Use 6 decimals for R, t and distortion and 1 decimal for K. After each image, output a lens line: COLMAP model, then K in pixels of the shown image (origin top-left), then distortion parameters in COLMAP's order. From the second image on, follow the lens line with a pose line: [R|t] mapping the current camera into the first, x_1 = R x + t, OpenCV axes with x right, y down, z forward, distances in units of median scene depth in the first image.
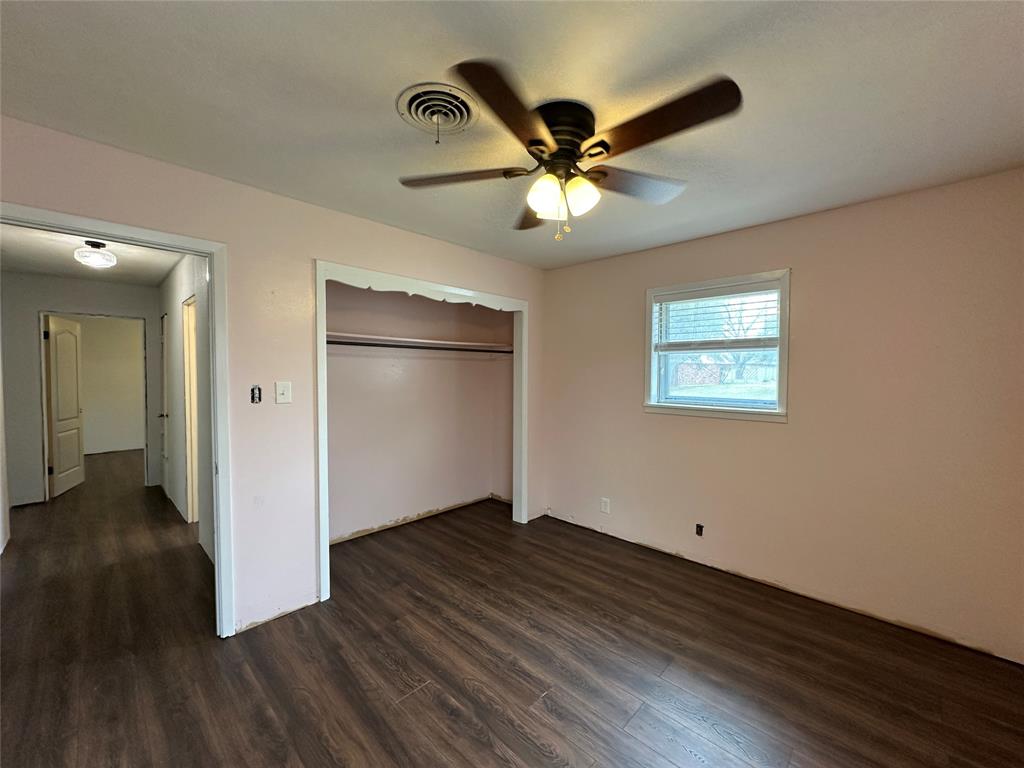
lens RADIAL K [[409.5, 0, 515.0], [0, 409.5, 381.8], [0, 0, 1]] dist [-0.008488, -0.000238]
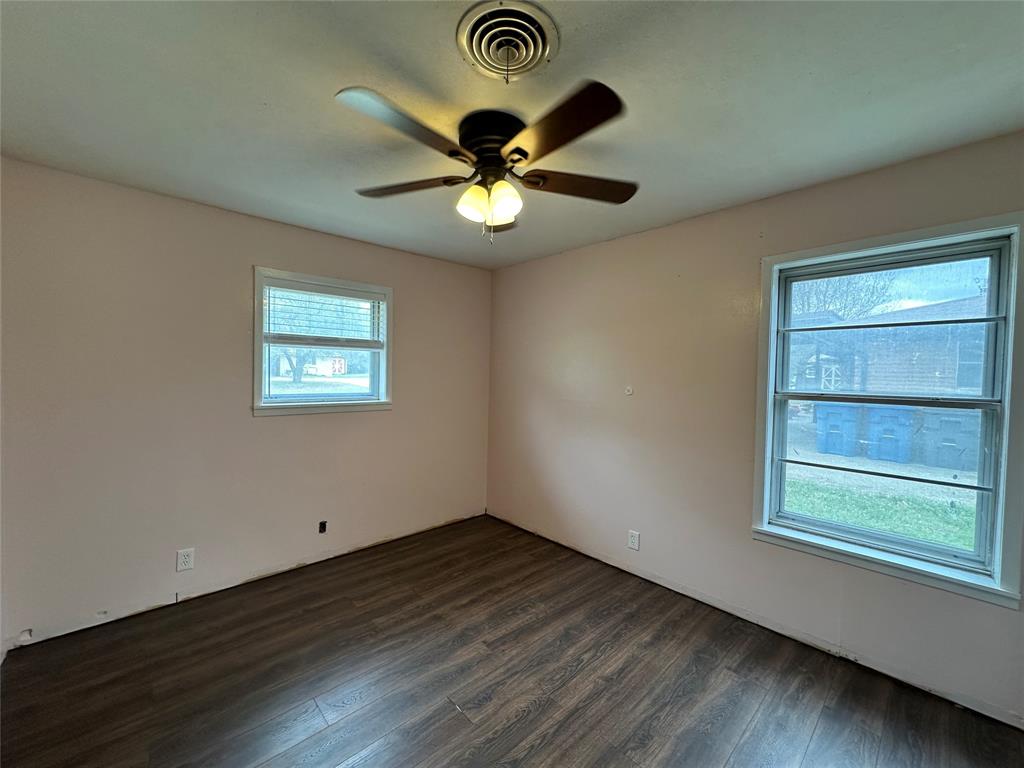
lens RADIAL K [[409.5, 0, 511.2], [0, 409.5, 383.5], [0, 0, 1]] dist [-0.008488, -0.000238]
pose [[0.048196, -0.031274, 0.998348, -0.546612], [0.007836, 0.999491, 0.030931, -0.014600], [-0.998807, 0.006332, 0.048417, 0.528934]]
